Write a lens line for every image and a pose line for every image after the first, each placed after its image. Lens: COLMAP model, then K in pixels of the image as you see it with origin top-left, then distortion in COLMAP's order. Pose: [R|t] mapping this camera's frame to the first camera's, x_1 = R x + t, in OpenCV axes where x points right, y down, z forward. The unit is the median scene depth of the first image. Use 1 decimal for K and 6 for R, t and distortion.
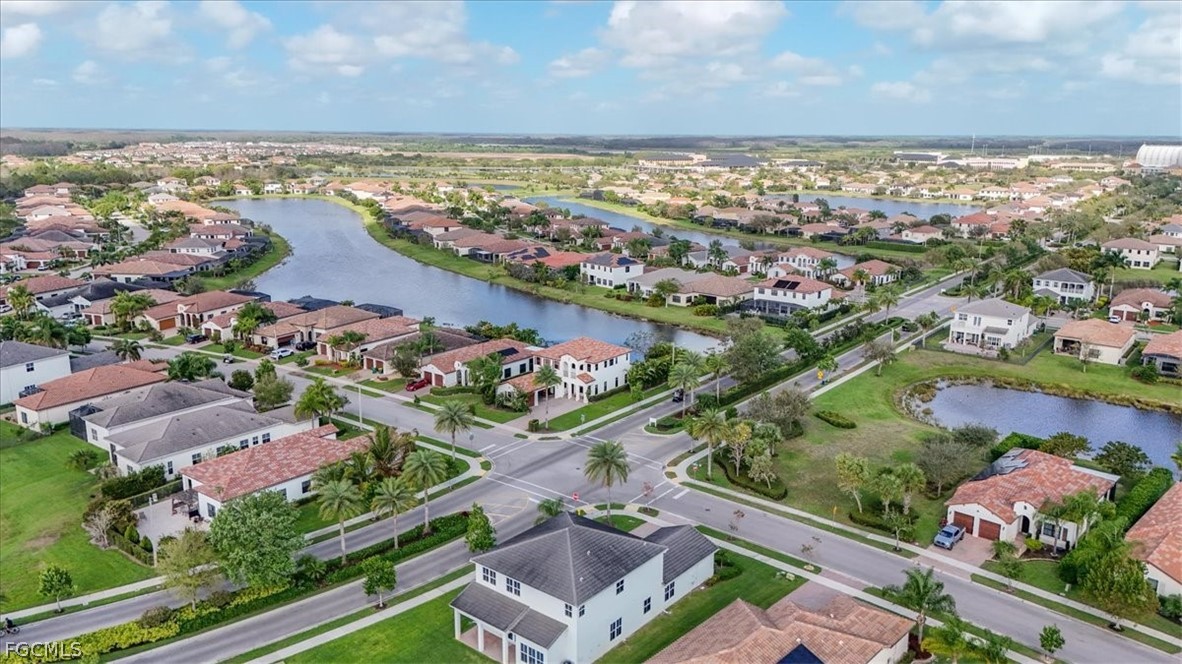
lens RADIAL K [[886.3, 0, 591.0], [0, 886.3, 332.0], [0, 0, 1]] dist [0.248052, 0.000267]
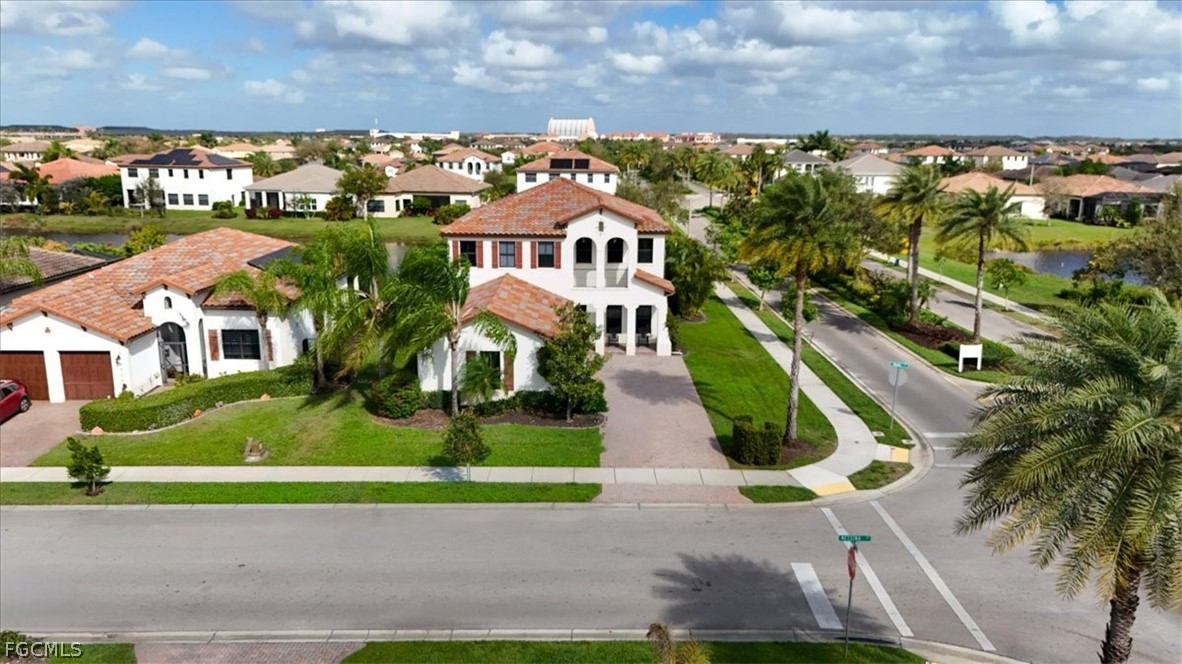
lens RADIAL K [[854.2, 0, 591.0], [0, 854.2, 332.0], [0, 0, 1]] dist [-0.000982, -0.001585]
pose [[0.761623, -0.133926, 0.634030, -0.130257], [0.137956, 0.989492, 0.043293, 0.031335], [-0.633165, 0.054495, 0.772096, 0.450567]]
